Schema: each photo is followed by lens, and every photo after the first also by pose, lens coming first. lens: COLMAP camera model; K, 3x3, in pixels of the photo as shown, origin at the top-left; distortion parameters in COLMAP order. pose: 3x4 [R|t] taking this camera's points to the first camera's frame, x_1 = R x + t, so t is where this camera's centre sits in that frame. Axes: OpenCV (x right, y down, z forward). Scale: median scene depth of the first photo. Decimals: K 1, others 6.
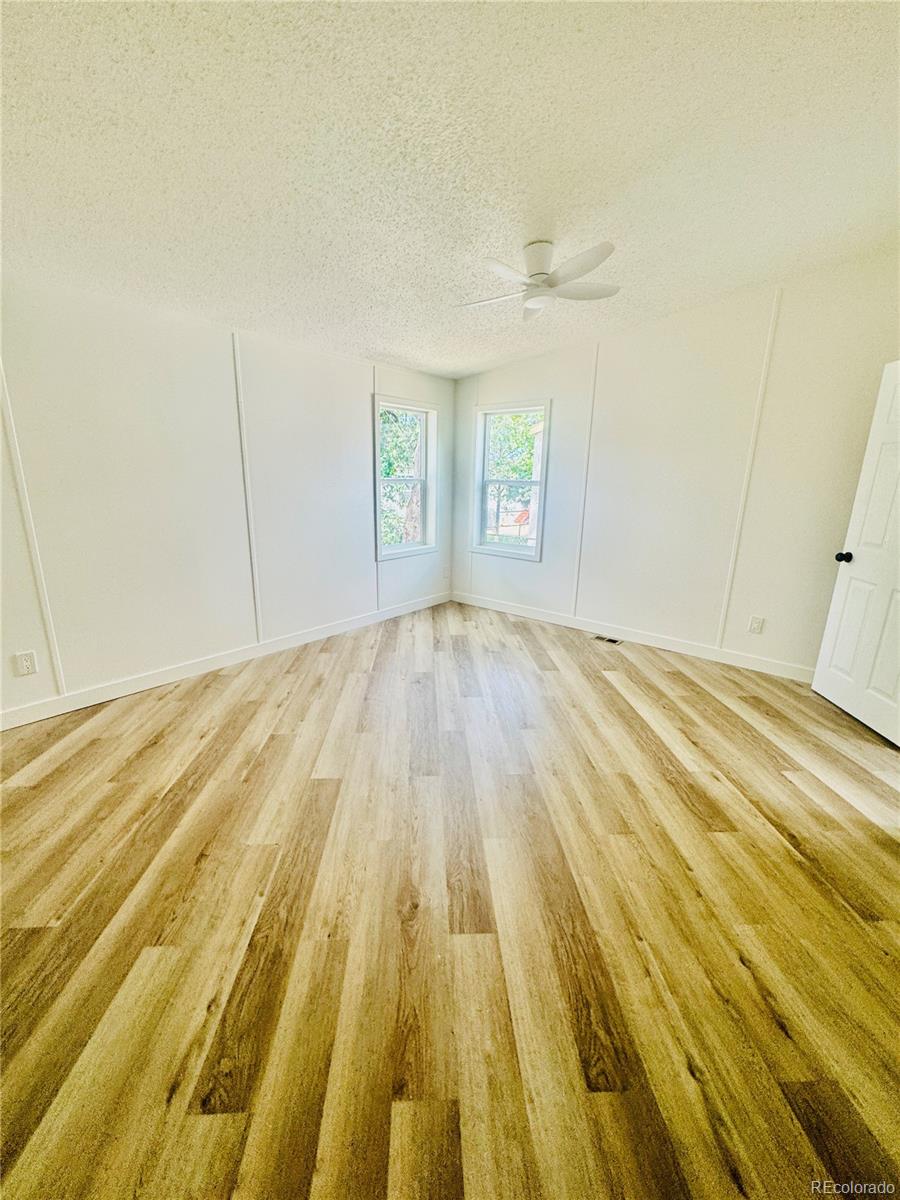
lens RADIAL K [[482.4, 0, 446.0], [0, 482.4, 598.2], [0, 0, 1]] dist [-0.006051, 0.001012]
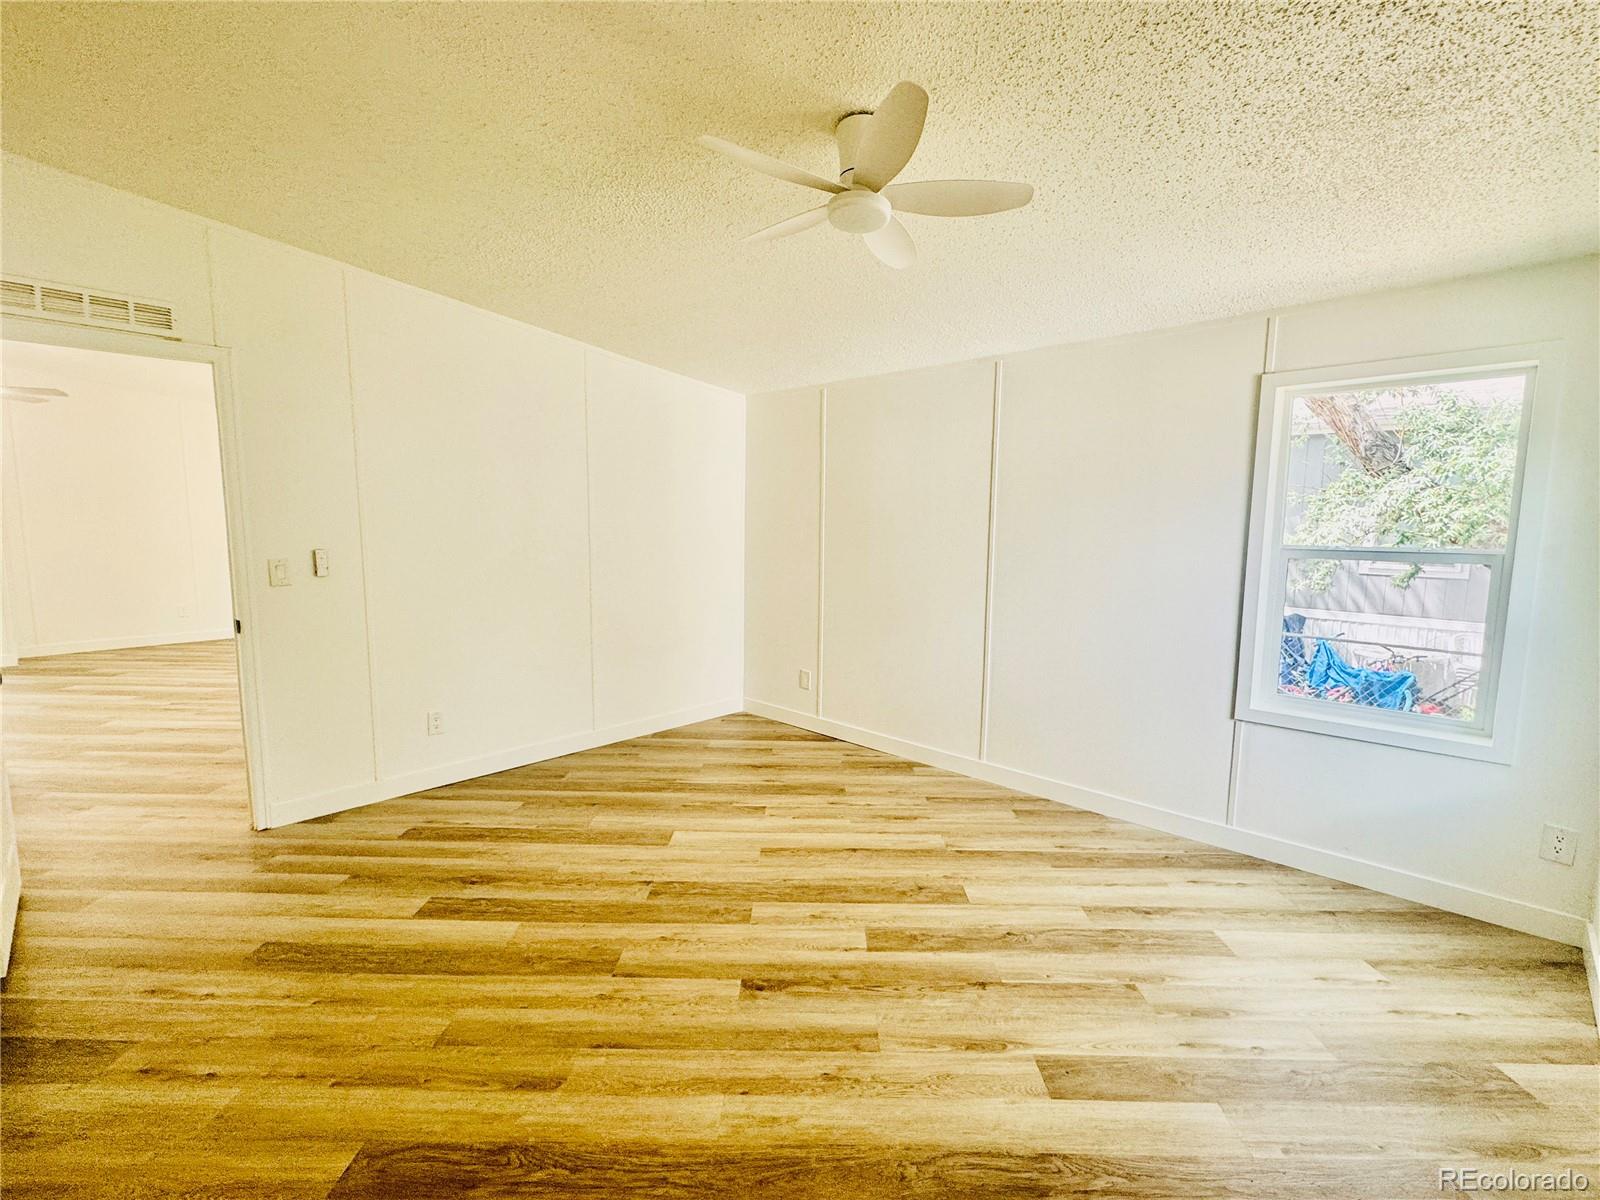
lens RADIAL K [[709.1, 0, 799.8], [0, 709.1, 601.0], [0, 0, 1]] dist [-0.000875, 0.001644]
pose [[-0.065095, 0.096913, -0.993162, 0.941431], [-0.255257, 0.960543, 0.110461, -0.262465], [0.964680, 0.260702, -0.037788, 1.001502]]
